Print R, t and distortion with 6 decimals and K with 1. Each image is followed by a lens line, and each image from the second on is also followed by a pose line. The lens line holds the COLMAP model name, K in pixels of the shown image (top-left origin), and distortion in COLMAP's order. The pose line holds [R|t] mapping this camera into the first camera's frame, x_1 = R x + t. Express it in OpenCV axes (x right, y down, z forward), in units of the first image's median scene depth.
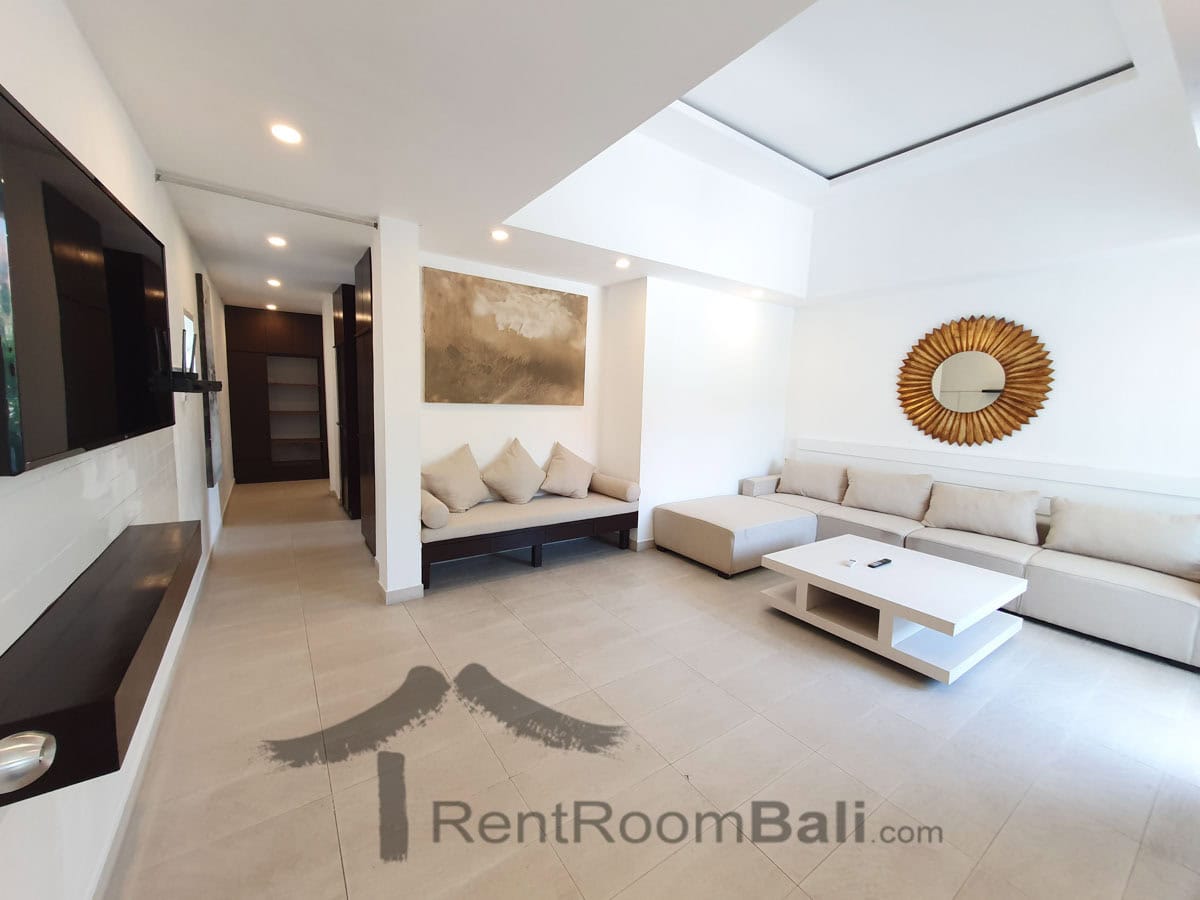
lens RADIAL K [[476.0, 0, 599.6], [0, 476.0, 450.7], [0, 0, 1]] dist [0.001894, 0.000023]
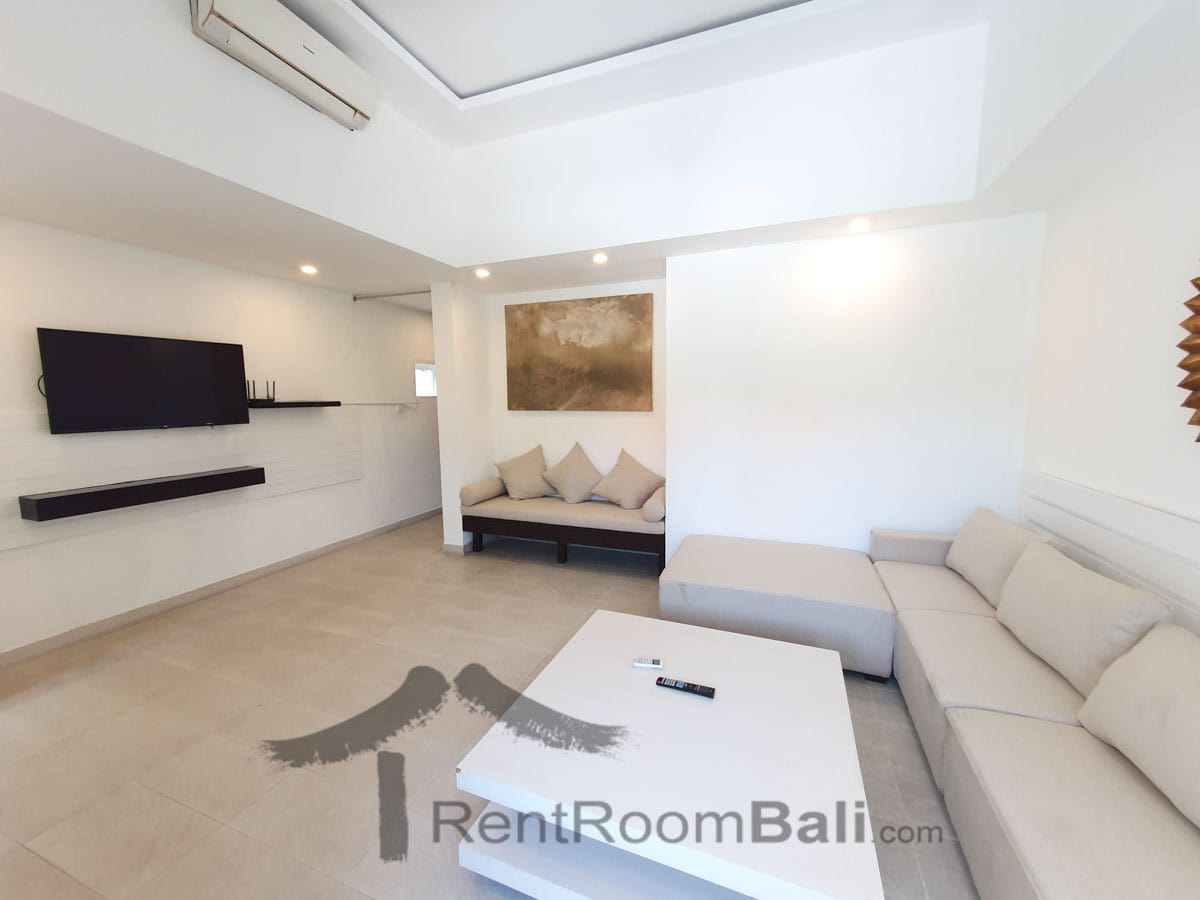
lens RADIAL K [[476.0, 0, 596.6], [0, 476.0, 446.2], [0, 0, 1]] dist [0.001894, 0.000023]
pose [[0.546417, 0.051524, -0.835927, 0.768613], [-0.070612, 0.997386, 0.015319, -0.038144], [0.834532, 0.050656, 0.548626, 0.458712]]
